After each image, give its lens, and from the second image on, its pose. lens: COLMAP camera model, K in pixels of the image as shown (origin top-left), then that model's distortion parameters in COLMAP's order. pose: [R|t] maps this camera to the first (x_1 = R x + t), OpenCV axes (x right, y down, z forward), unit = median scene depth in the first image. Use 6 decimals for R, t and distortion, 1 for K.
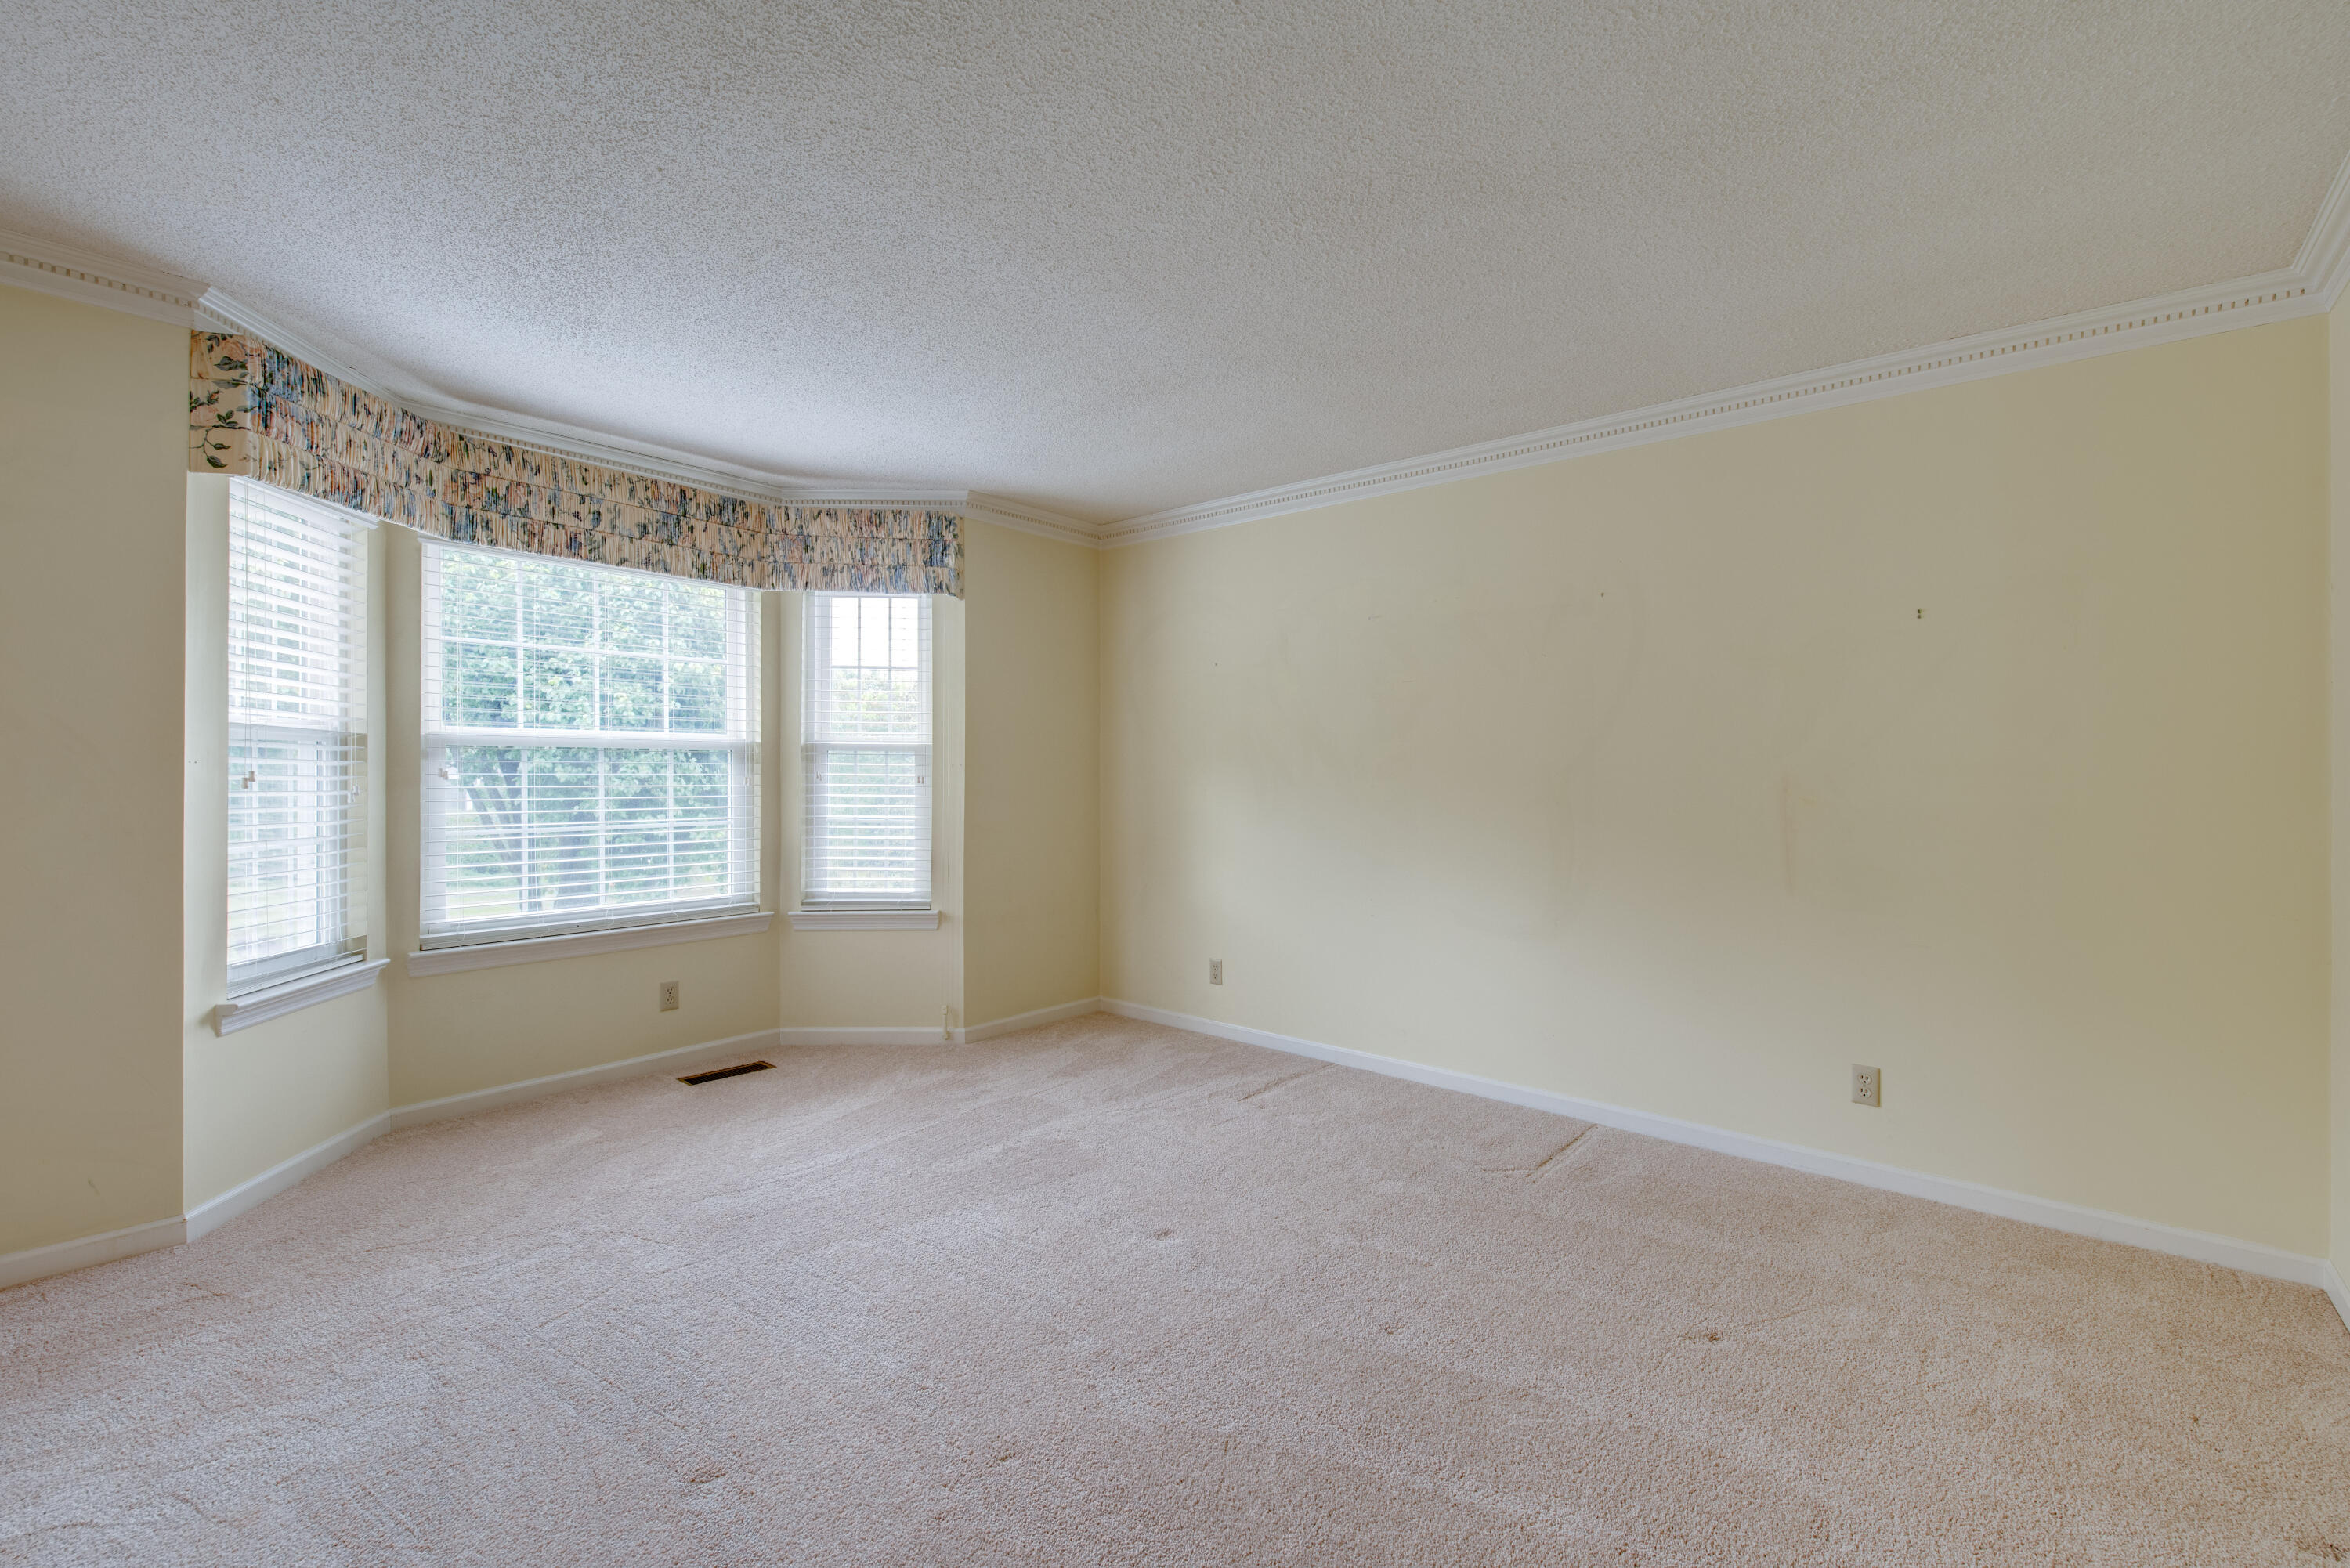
lens RADIAL K [[1014.2, 0, 1163.3], [0, 1014.2, 764.3], [0, 0, 1]] dist [0.001599, -0.001943]
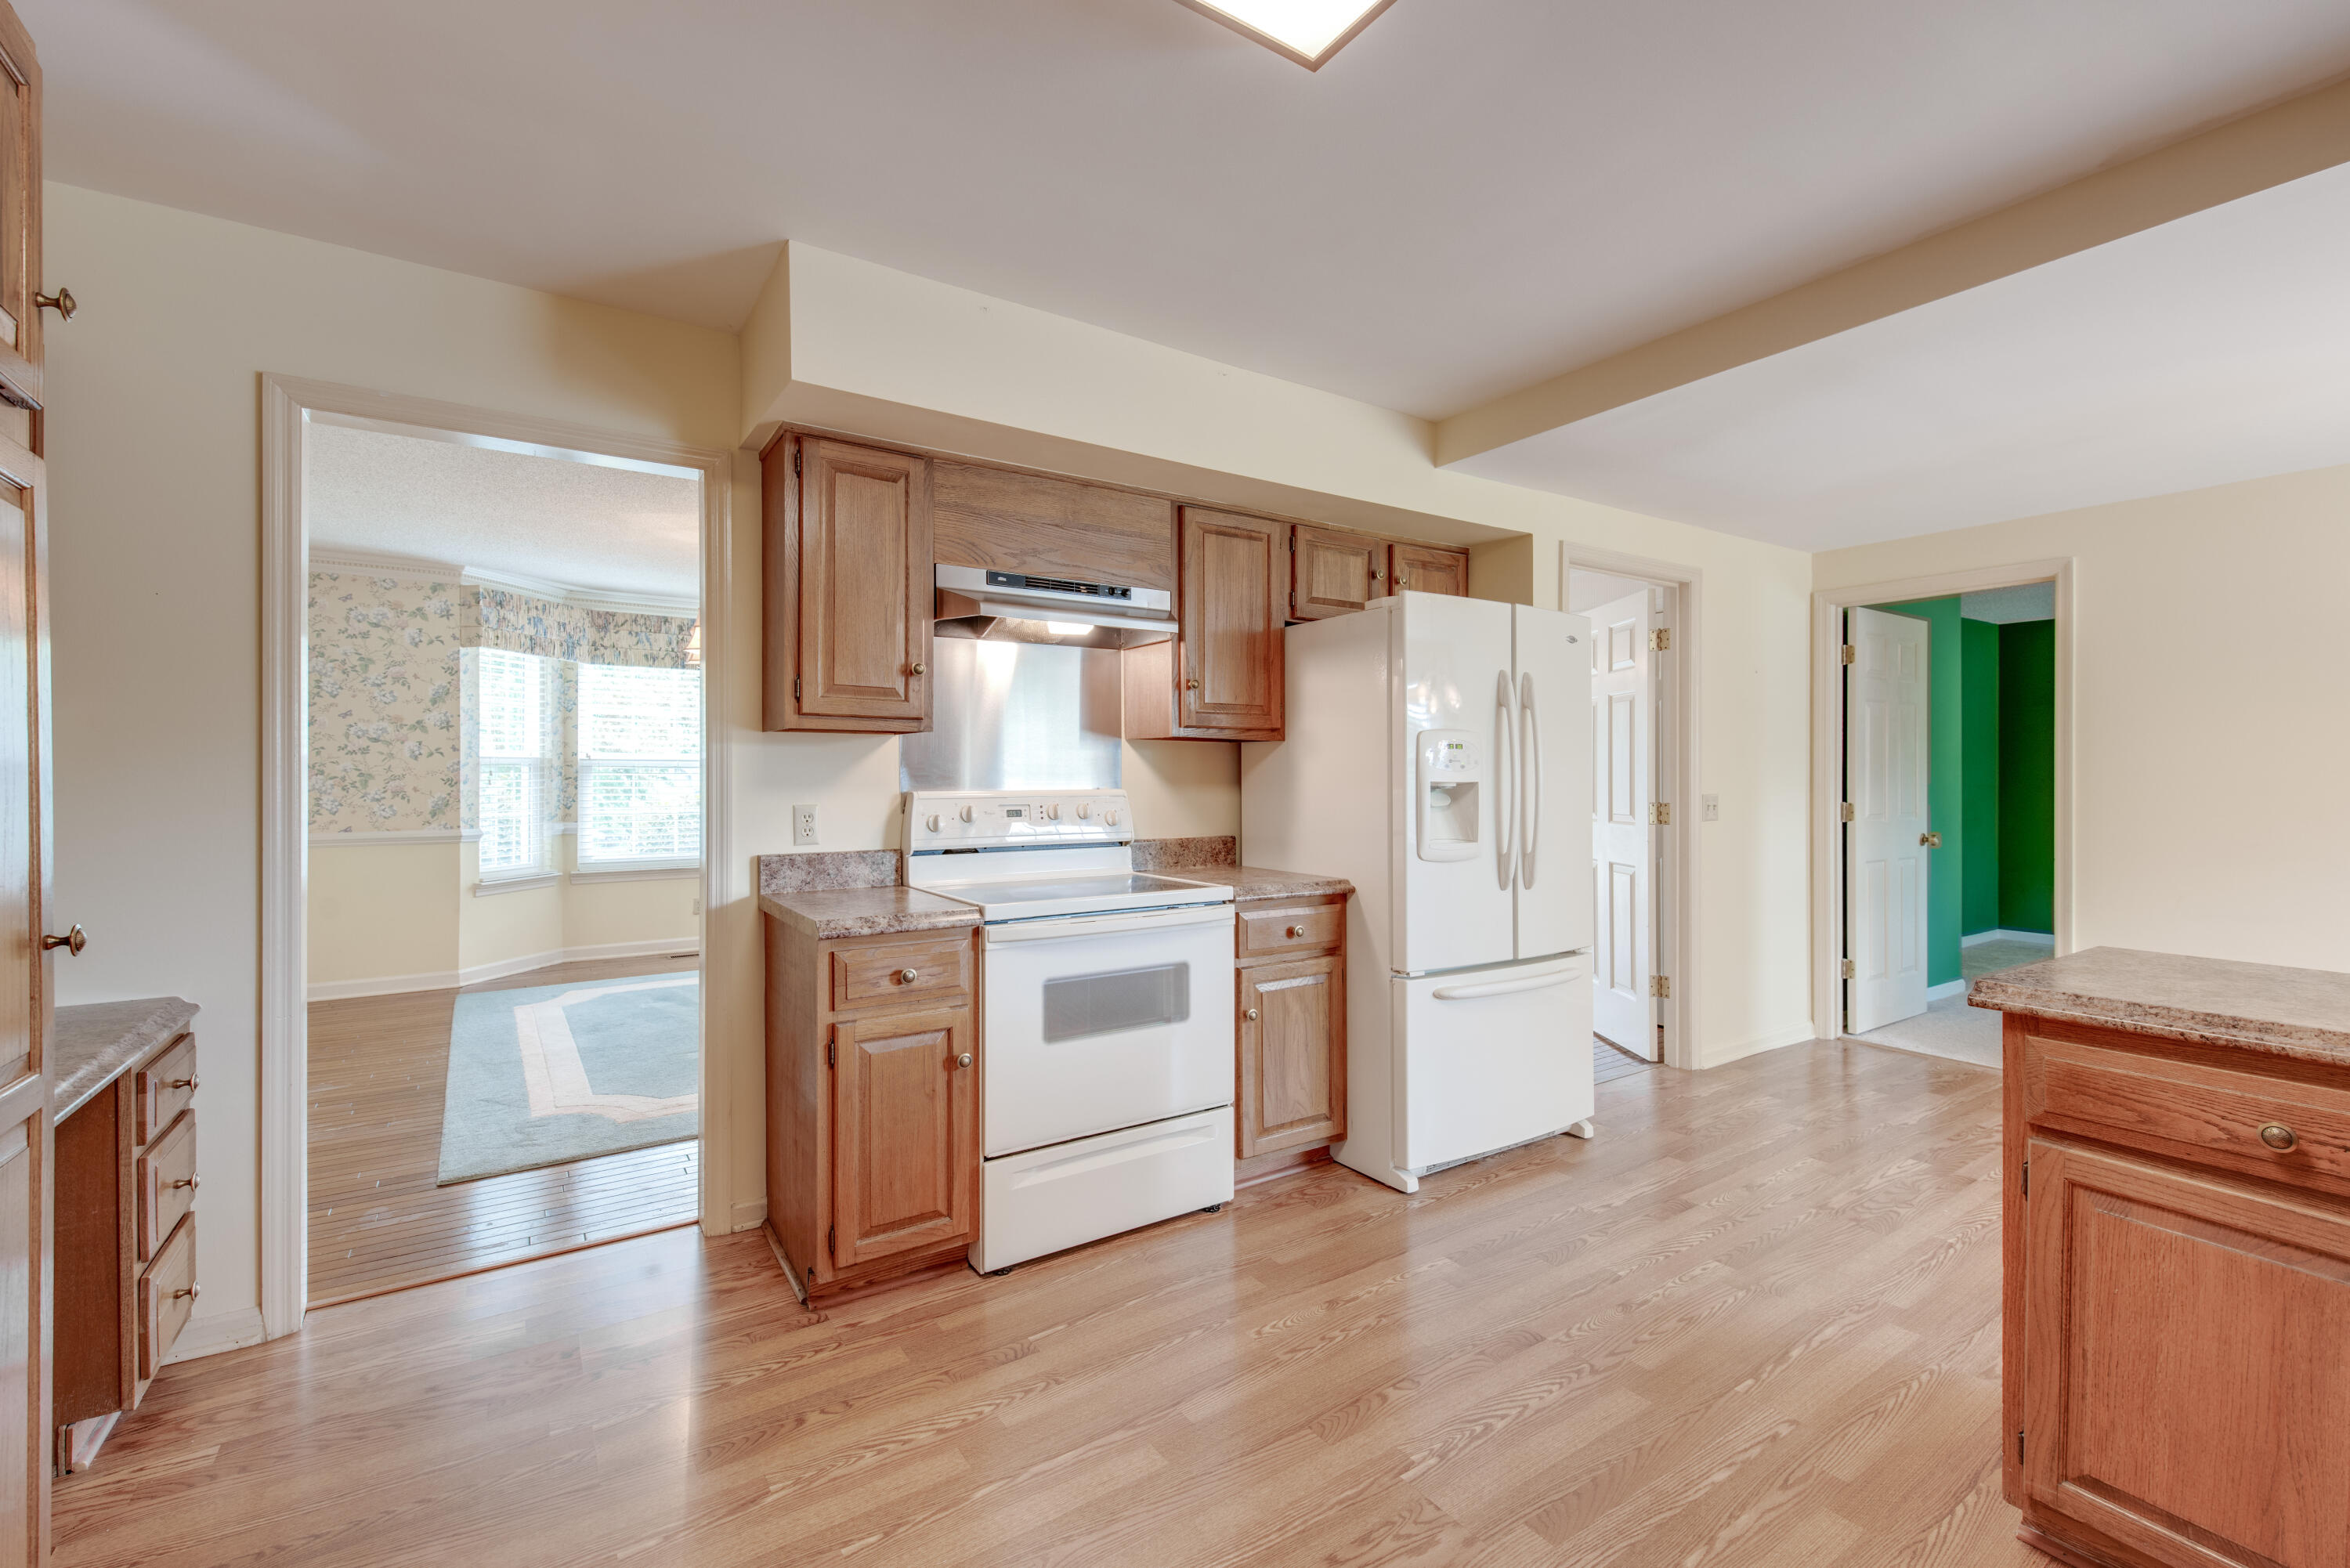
lens RADIAL K [[1014.2, 0, 1178.7], [0, 1014.2, 770.3], [0, 0, 1]] dist [0.001599, -0.001943]
pose [[0.967028, -0.004410, -0.254631, 0.806215], [0.004078, 0.999990, -0.001835, -0.000190], [0.254637, 0.000736, 0.967036, -0.543624]]
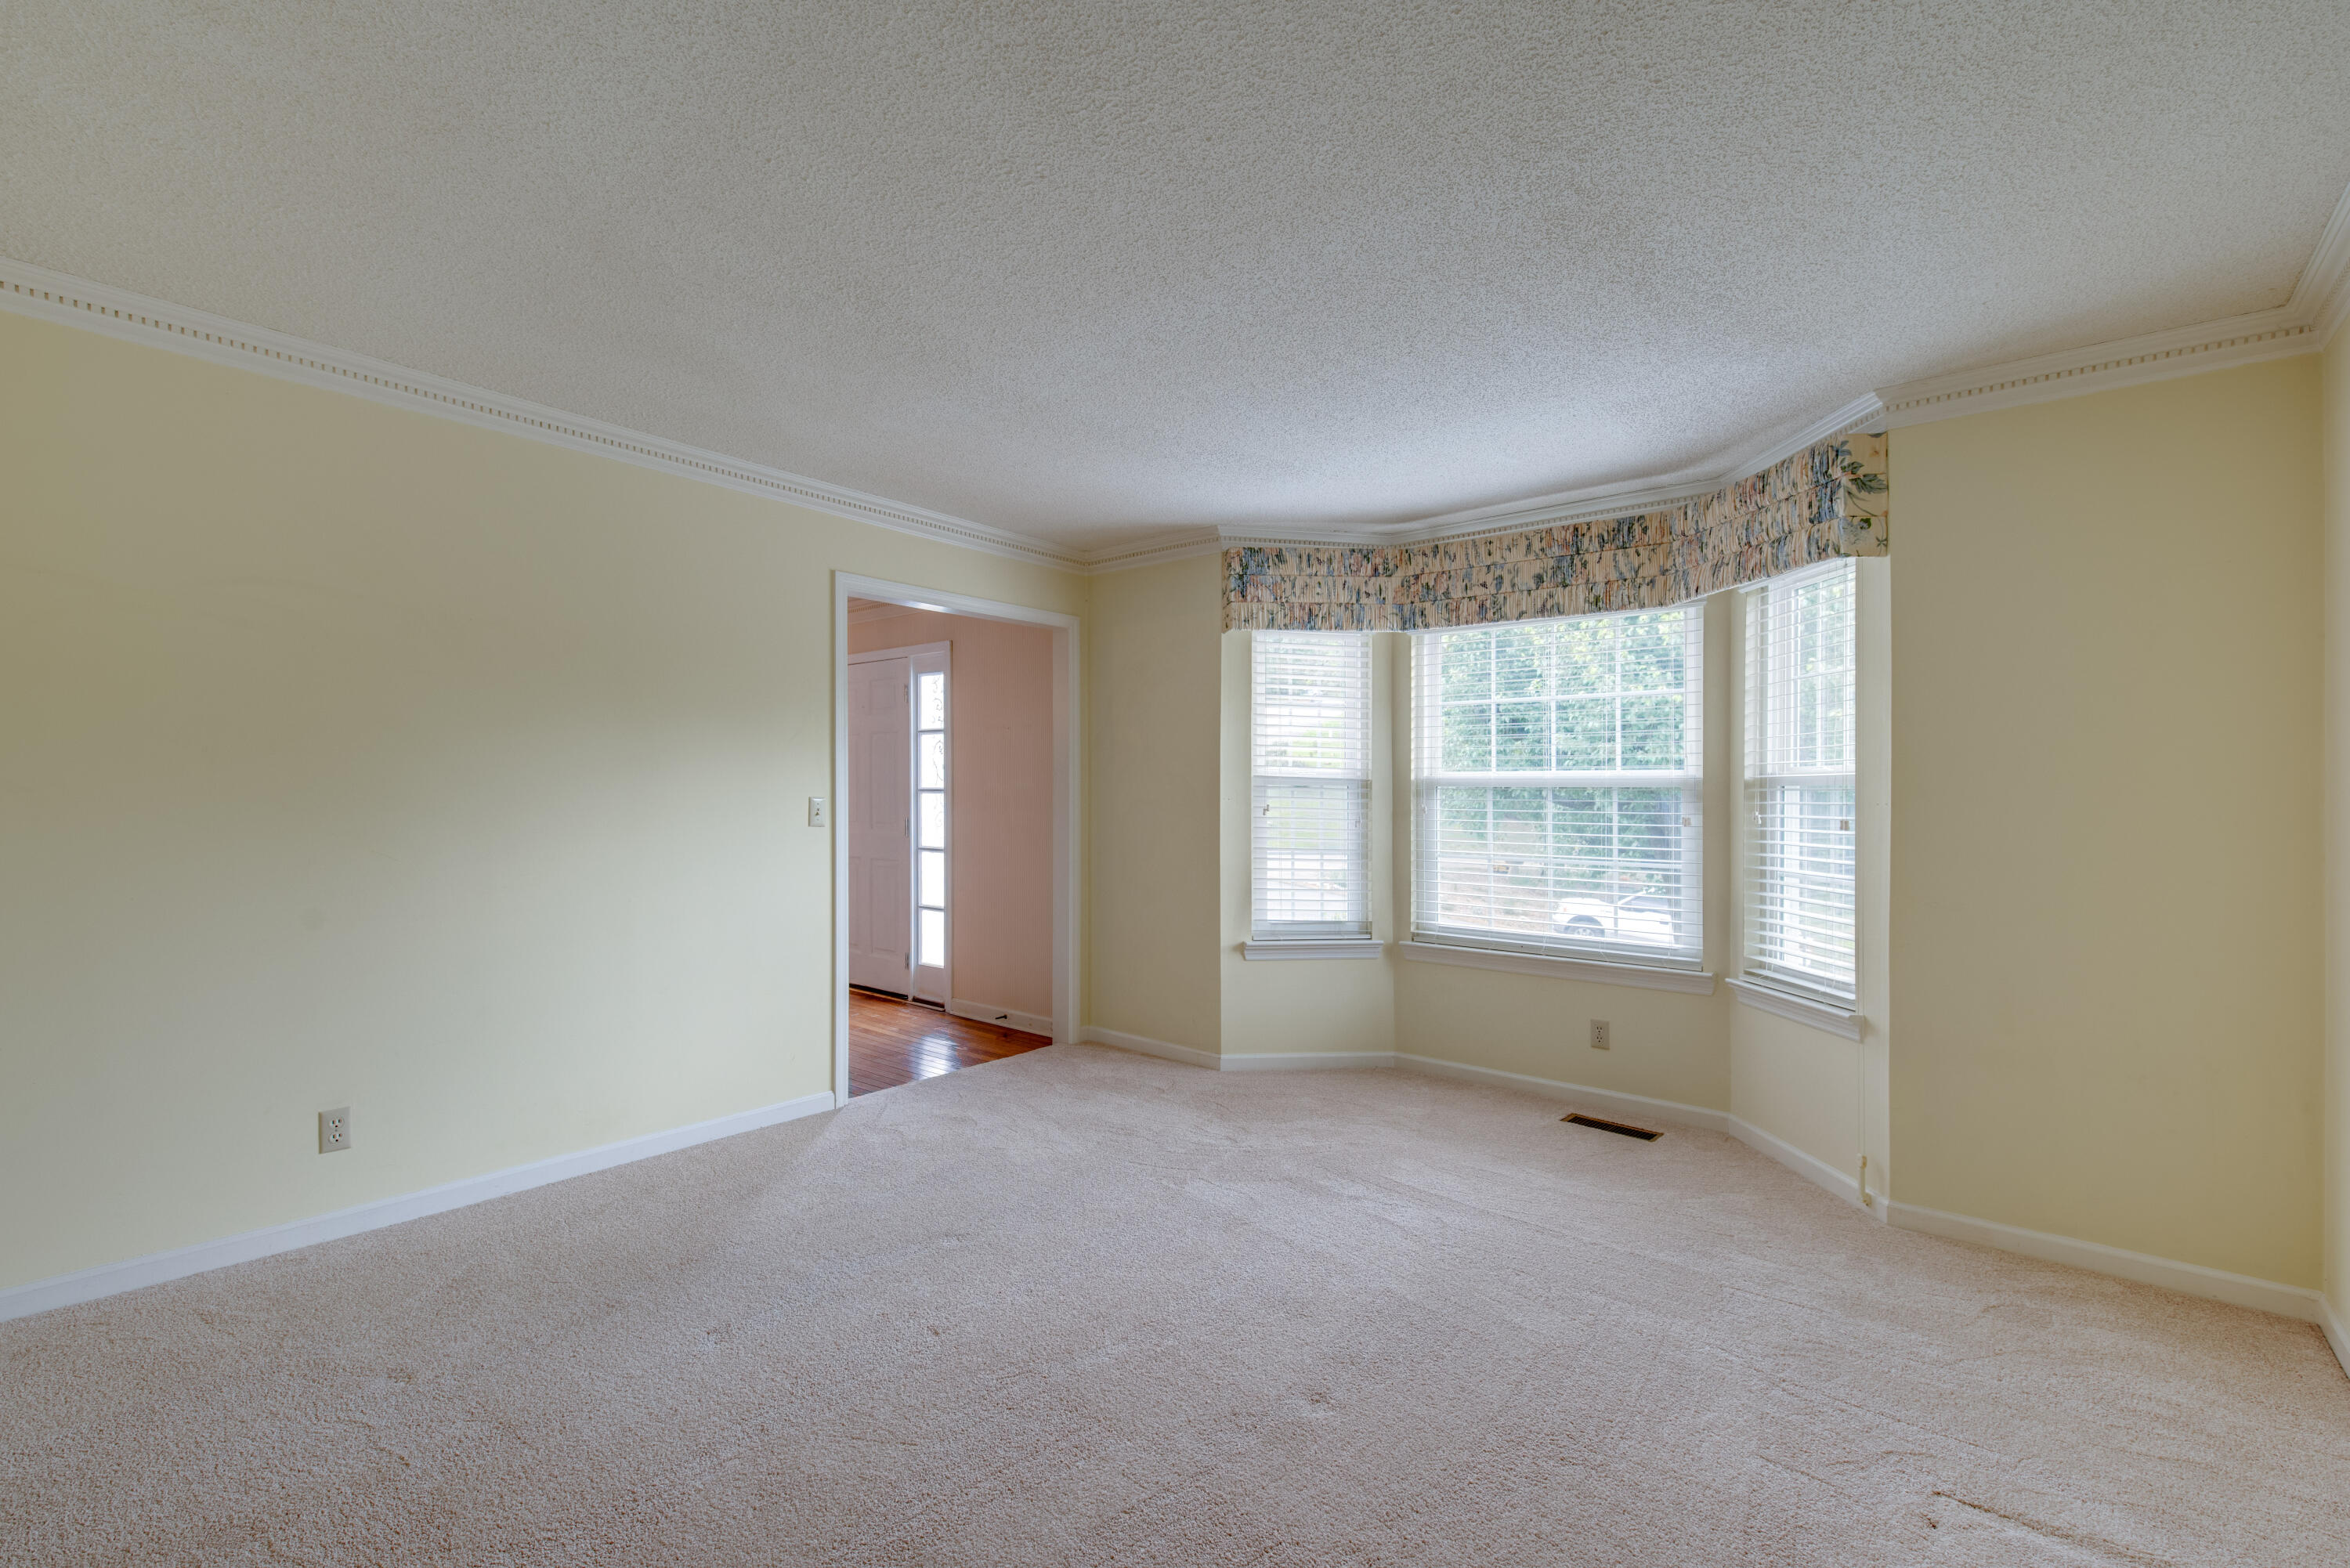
lens RADIAL K [[1014.2, 0, 1185.5], [0, 1014.2, 818.8], [0, 0, 1]] dist [0.001599, -0.001943]
pose [[0.009216, 0.014720, -0.999849, 0.547170], [-0.006163, 0.999873, 0.014663, 0.004113], [0.999939, 0.006027, 0.009306, 0.629329]]
